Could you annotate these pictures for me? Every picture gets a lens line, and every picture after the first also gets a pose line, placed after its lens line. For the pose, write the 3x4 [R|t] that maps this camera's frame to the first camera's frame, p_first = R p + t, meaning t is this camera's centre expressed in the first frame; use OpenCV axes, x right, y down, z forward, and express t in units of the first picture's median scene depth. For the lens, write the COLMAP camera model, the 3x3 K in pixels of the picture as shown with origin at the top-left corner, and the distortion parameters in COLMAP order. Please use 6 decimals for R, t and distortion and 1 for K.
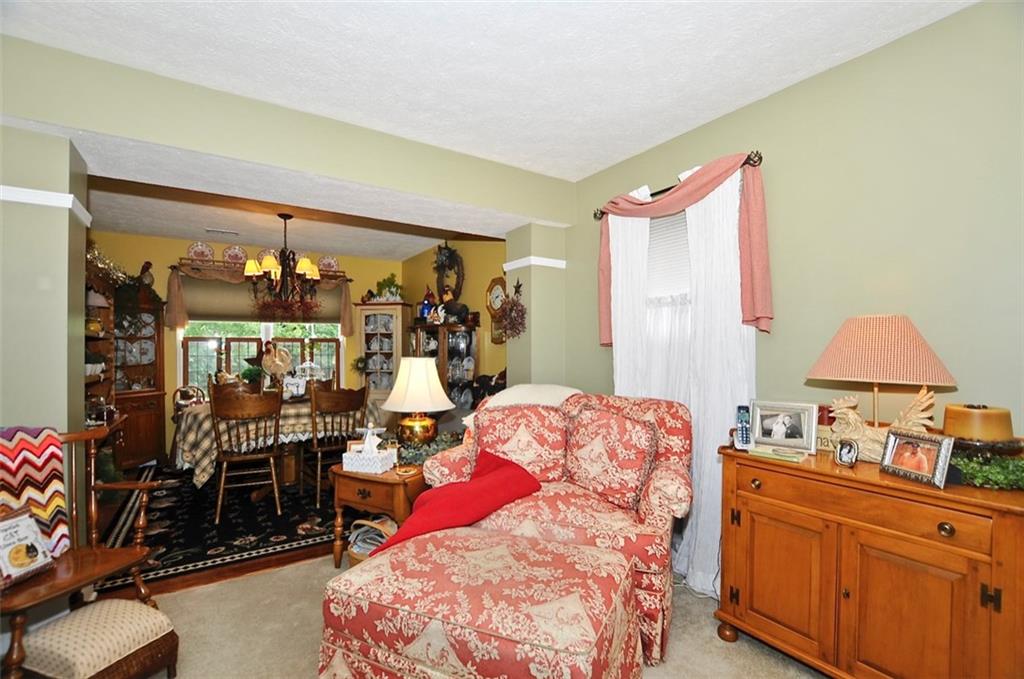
lens RADIAL K [[448.5, 0, 515.9], [0, 448.5, 347.7], [0, 0, 1]] dist [-0.020616, -0.000214]
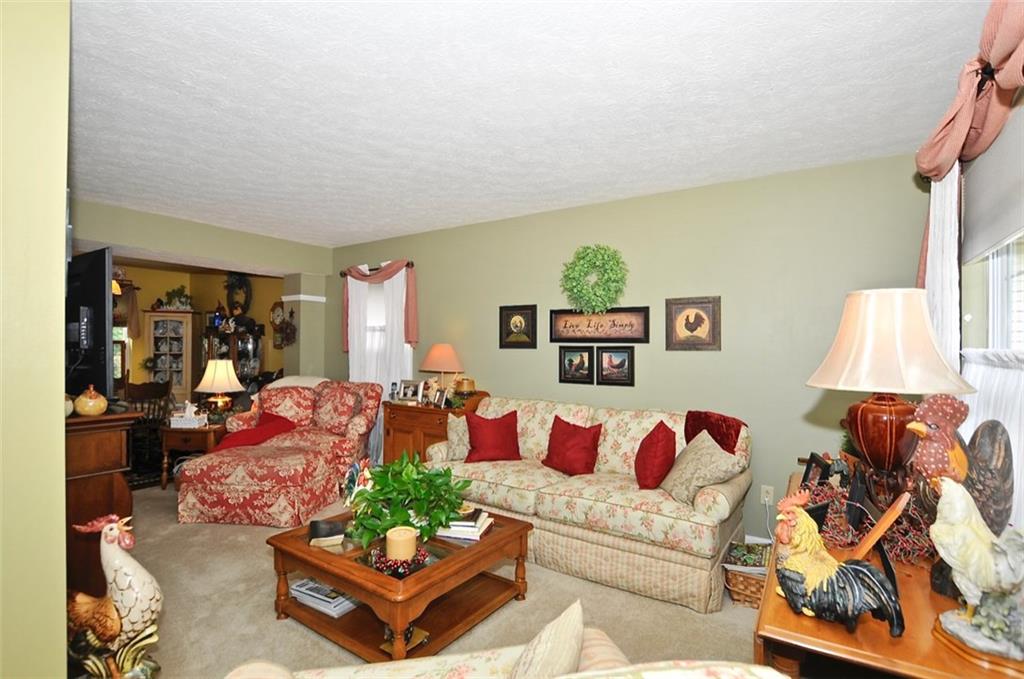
lens RADIAL K [[481.9, 0, 507.7], [0, 481.9, 350.0], [0, 0, 1]] dist [-0.015371, -0.000040]
pose [[0.928506, 0.009589, 0.371192, 0.099716], [-0.012835, 0.999898, 0.006274, -0.036163], [-0.371094, -0.010590, 0.928535, -0.966295]]
